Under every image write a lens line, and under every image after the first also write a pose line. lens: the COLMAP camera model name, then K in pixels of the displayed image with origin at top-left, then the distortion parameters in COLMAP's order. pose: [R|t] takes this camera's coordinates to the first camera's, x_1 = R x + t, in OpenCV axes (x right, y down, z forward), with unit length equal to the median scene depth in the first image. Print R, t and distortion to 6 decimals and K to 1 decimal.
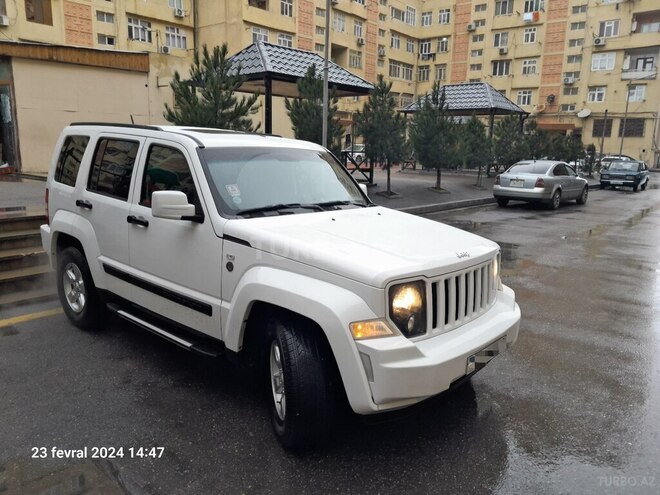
lens RADIAL K [[527.4, 0, 341.5], [0, 527.4, 228.9], [0, 0, 1]] dist [0.027346, -0.010229]
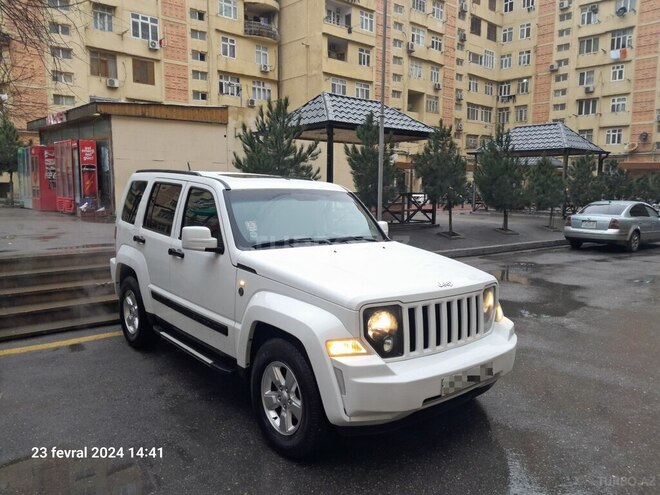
lens RADIAL K [[527.4, 0, 341.5], [0, 527.4, 228.9], [0, 0, 1]] dist [0.027346, -0.010229]
pose [[0.987568, 0.001136, -0.157185, 0.045332], [-0.013746, 0.996767, -0.079162, 0.005576], [0.156587, 0.080339, 0.984391, -0.026216]]
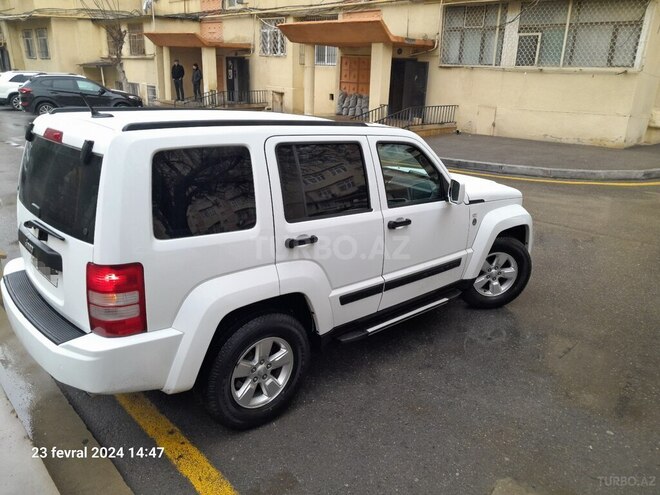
lens RADIAL K [[532.7, 0, 339.5], [0, 532.7, 226.2], [0, 0, 1]] dist [0.022327, -0.002797]
pose [[0.131485, -0.302780, 0.943947, -0.388223], [0.134282, 0.948878, 0.285657, -0.089511], [-0.982181, 0.089195, 0.165421, 0.274933]]
